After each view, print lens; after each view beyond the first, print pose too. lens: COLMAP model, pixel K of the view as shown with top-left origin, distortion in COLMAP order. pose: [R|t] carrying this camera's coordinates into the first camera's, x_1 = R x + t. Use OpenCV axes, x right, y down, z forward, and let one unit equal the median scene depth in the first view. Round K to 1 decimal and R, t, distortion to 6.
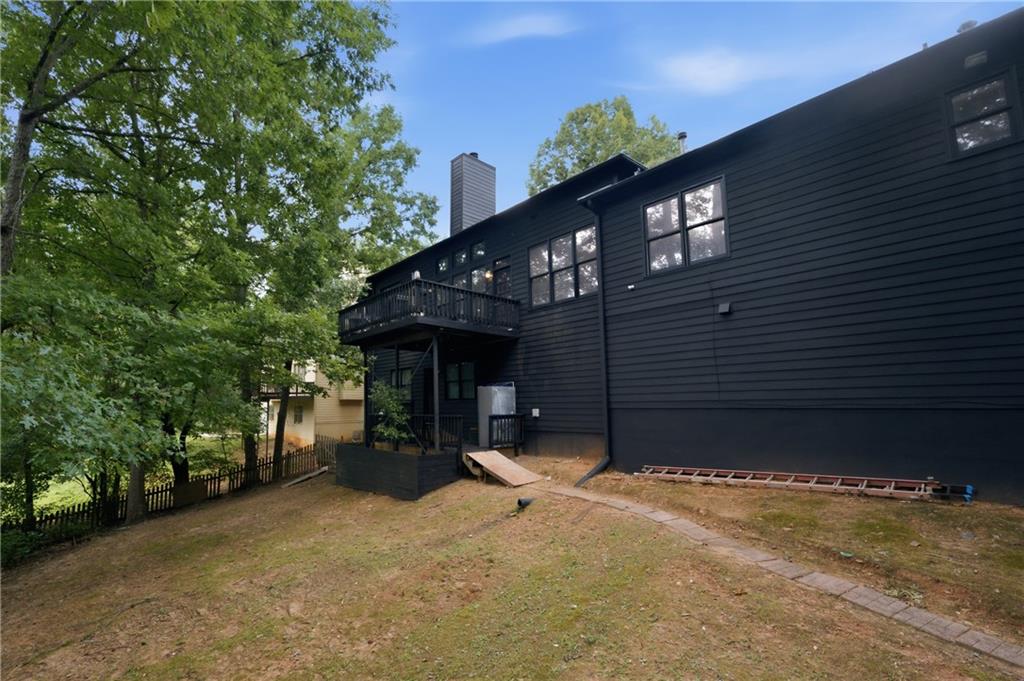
lens RADIAL K [[415.9, 0, 511.7], [0, 415.9, 357.0], [0, 0, 1]] dist [-0.000623, 0.000064]
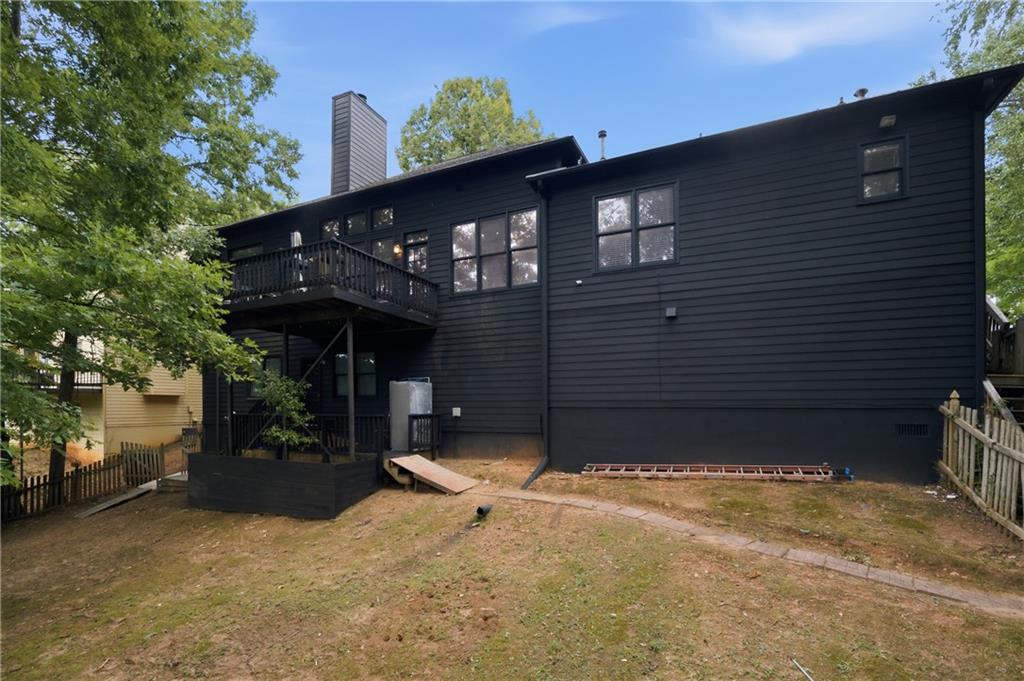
lens RADIAL K [[426.0, 0, 512.3], [0, 426.0, 394.0], [0, 0, 1]] dist [-0.001550, -0.000078]
pose [[0.926155, 0.016977, 0.376761, -0.222897], [-0.050191, 0.995649, 0.078517, 0.019878], [-0.373789, -0.091629, 0.922977, 0.125153]]
